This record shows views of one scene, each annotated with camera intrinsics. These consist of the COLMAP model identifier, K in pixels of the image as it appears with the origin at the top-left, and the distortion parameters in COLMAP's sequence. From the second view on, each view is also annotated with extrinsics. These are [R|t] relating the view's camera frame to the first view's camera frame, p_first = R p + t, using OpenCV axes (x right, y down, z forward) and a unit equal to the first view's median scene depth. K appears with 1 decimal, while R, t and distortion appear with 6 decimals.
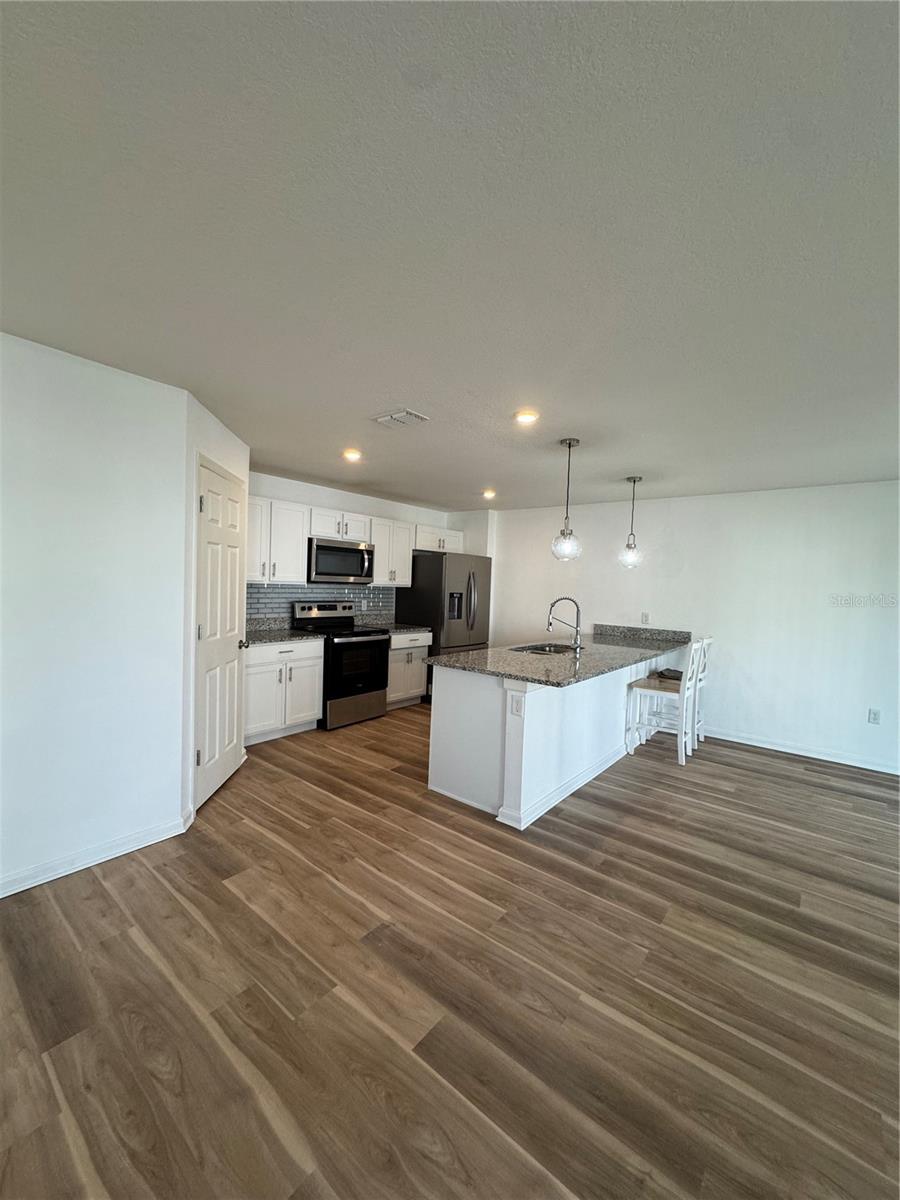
lens RADIAL K [[478.5, 0, 450.4], [0, 478.5, 596.9], [0, 0, 1]] dist [-0.005350, 0.001040]
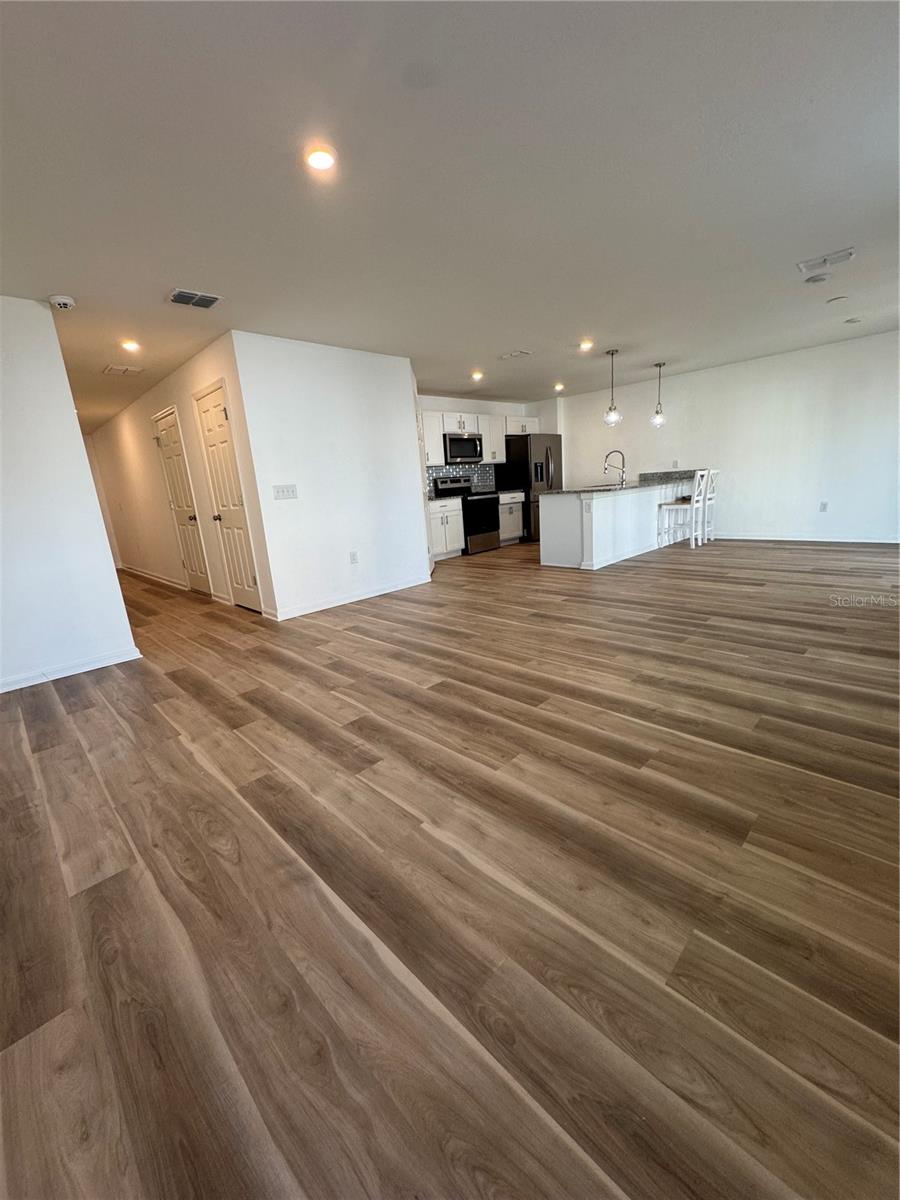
lens RADIAL K [[478.5, 0, 448.7], [0, 478.5, 603.6], [0, 0, 1]] dist [-0.005350, 0.001040]
pose [[0.987522, -0.080166, -0.135548, -0.126618], [0.107931, 0.971323, 0.211855, 0.092956], [0.114678, -0.223842, 0.967855, -0.689176]]
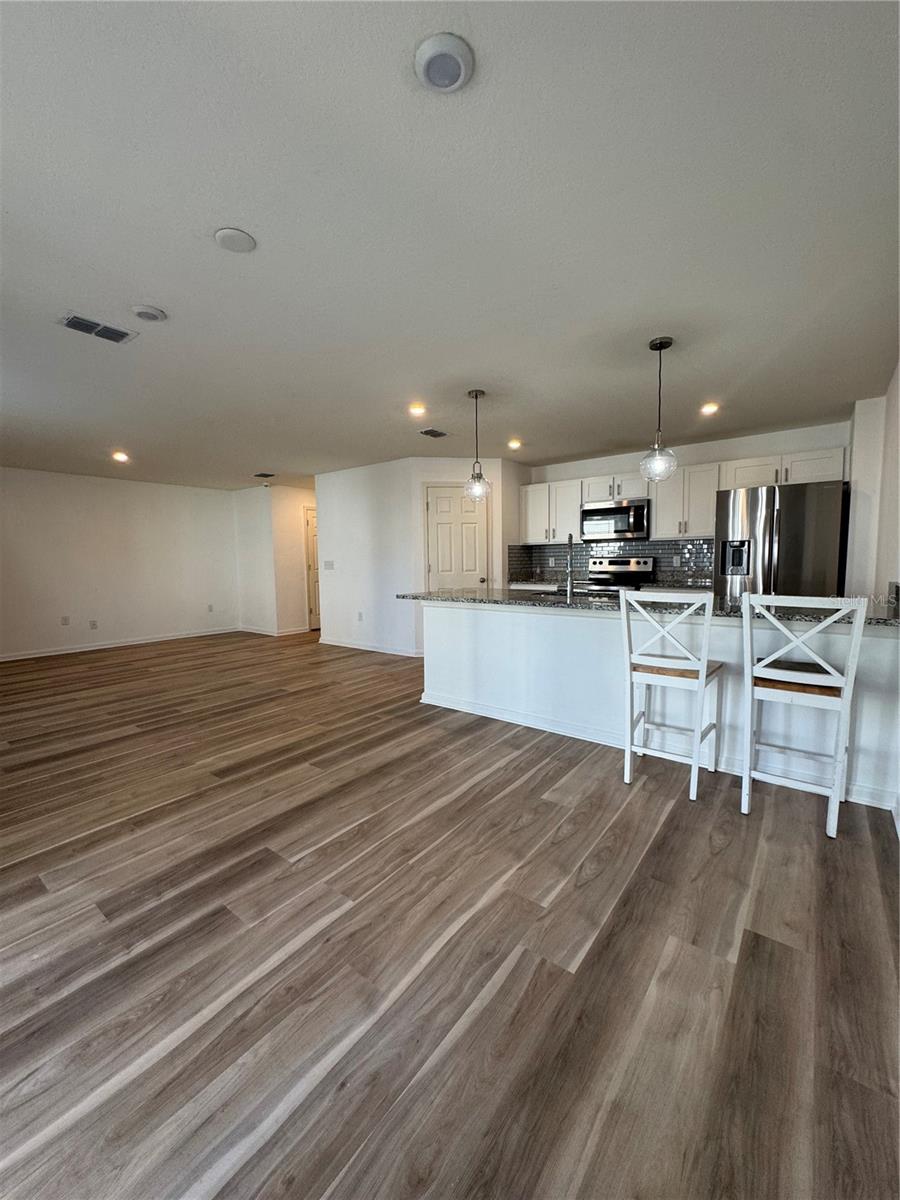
lens RADIAL K [[478.5, 0, 449.6], [0, 478.5, 600.9], [0, 0, 1]] dist [-0.005350, 0.001040]
pose [[0.015909, 0.047566, -0.998741, 1.056225], [-0.014136, 0.998779, 0.047343, 0.078763], [0.999774, 0.013365, 0.016562, 0.714641]]
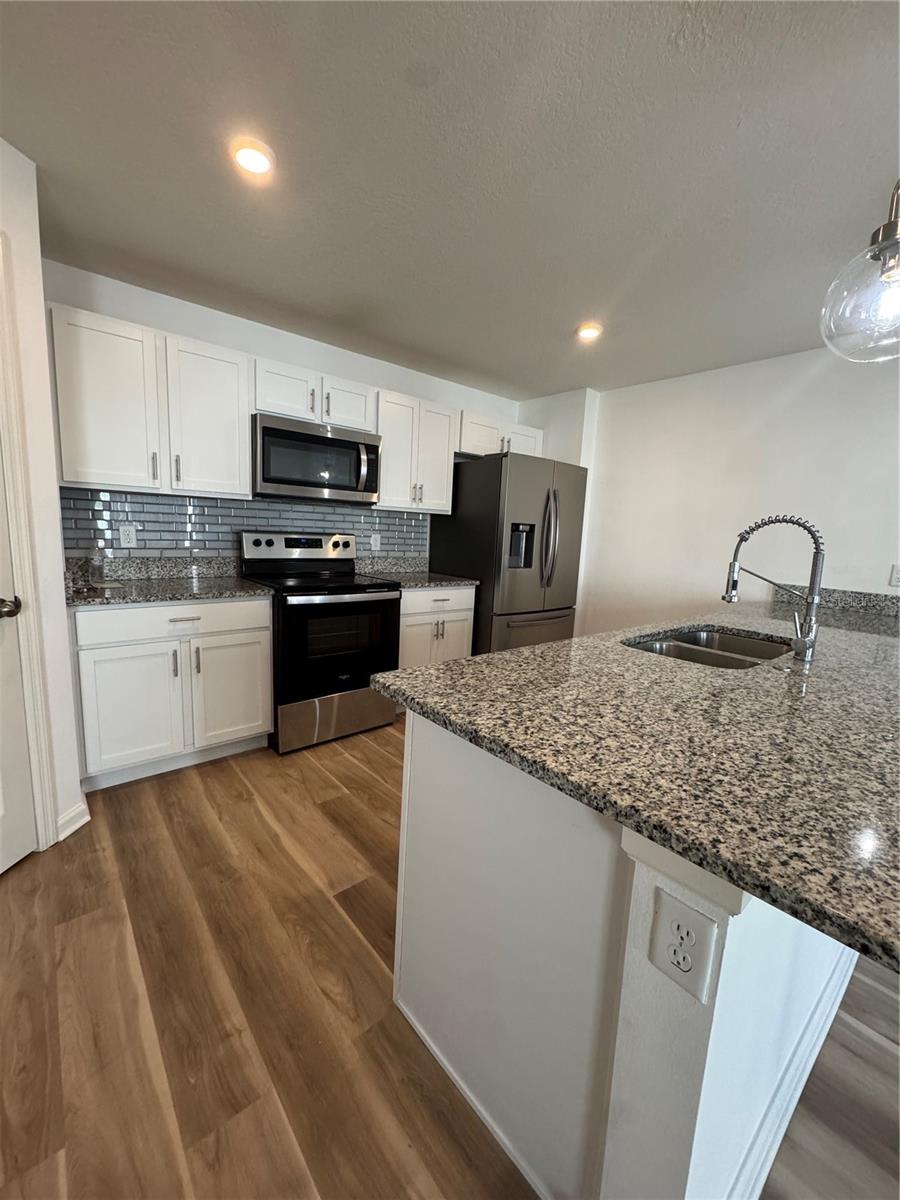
lens RADIAL K [[478.5, 0, 450.0], [0, 478.5, 600.0], [0, 0, 1]] dist [-0.005350, 0.001040]
pose [[0.982983, 0.038928, -0.179525, 0.044708], [-0.018331, 0.993197, 0.114994, 0.025592], [0.182780, -0.109746, 0.977009, 0.530239]]
